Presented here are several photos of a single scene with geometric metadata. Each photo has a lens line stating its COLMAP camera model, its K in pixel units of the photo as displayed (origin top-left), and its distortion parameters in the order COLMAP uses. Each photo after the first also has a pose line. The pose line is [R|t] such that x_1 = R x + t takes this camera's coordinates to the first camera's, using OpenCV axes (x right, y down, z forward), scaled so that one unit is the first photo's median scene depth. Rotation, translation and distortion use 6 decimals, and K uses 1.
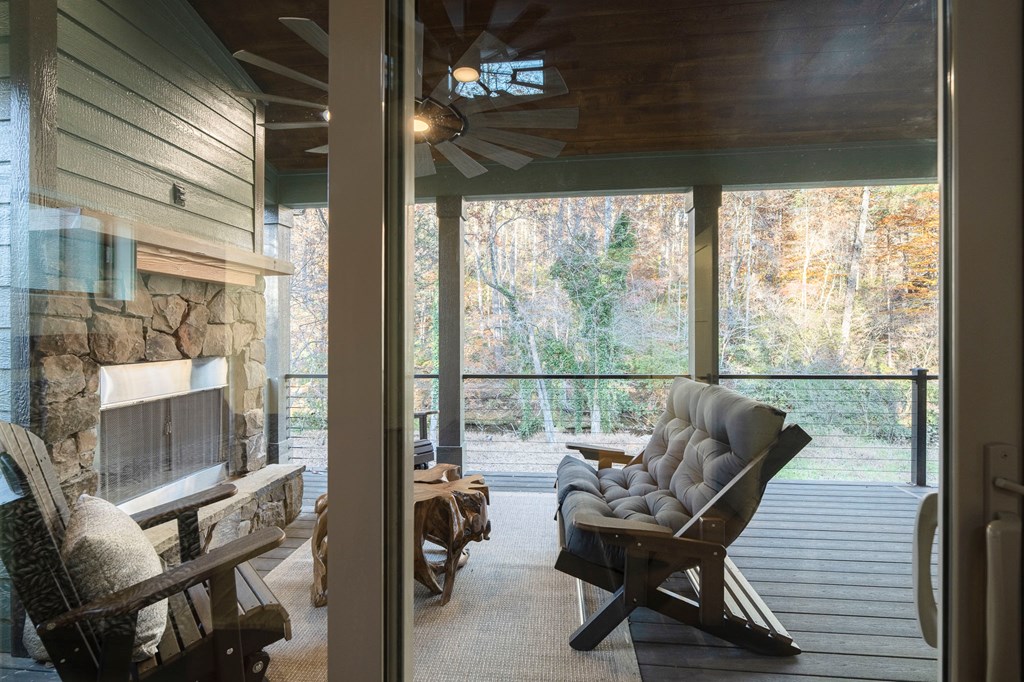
lens RADIAL K [[485.7, 0, 510.6], [0, 485.7, 335.8], [0, 0, 1]] dist [-0.001885, 0.000388]
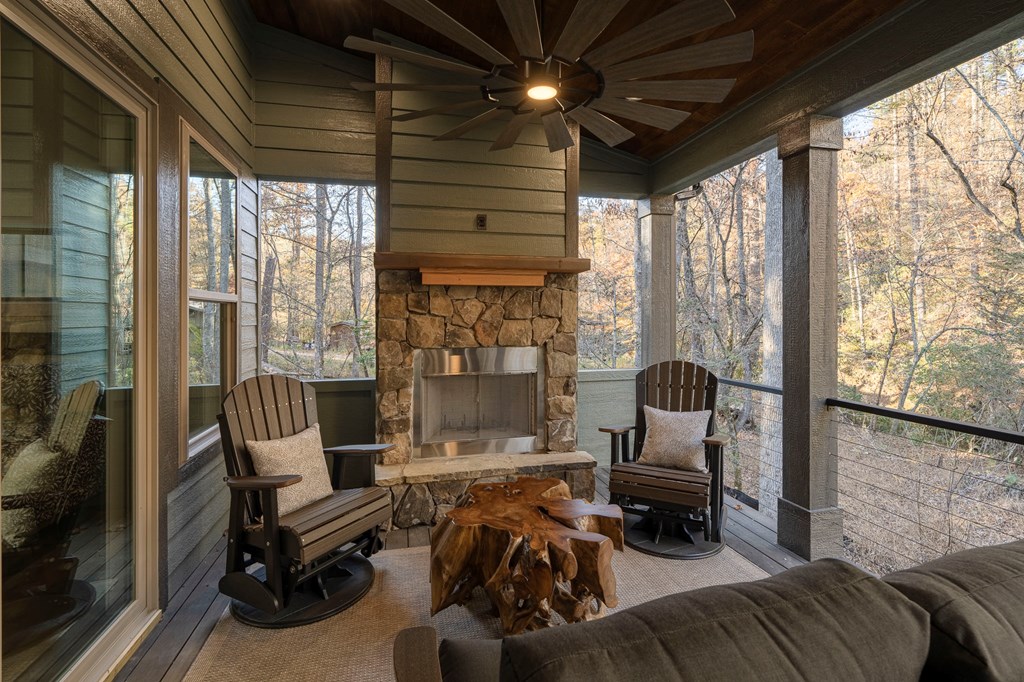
lens RADIAL K [[485.7, 0, 522.2], [0, 485.7, 311.6], [0, 0, 1]] dist [-0.001885, 0.000388]
pose [[0.325678, -0.008625, -0.945442, 0.571280], [-0.004828, 0.999930, -0.010785, -0.032595], [0.945469, 0.008078, 0.325613, 0.650325]]
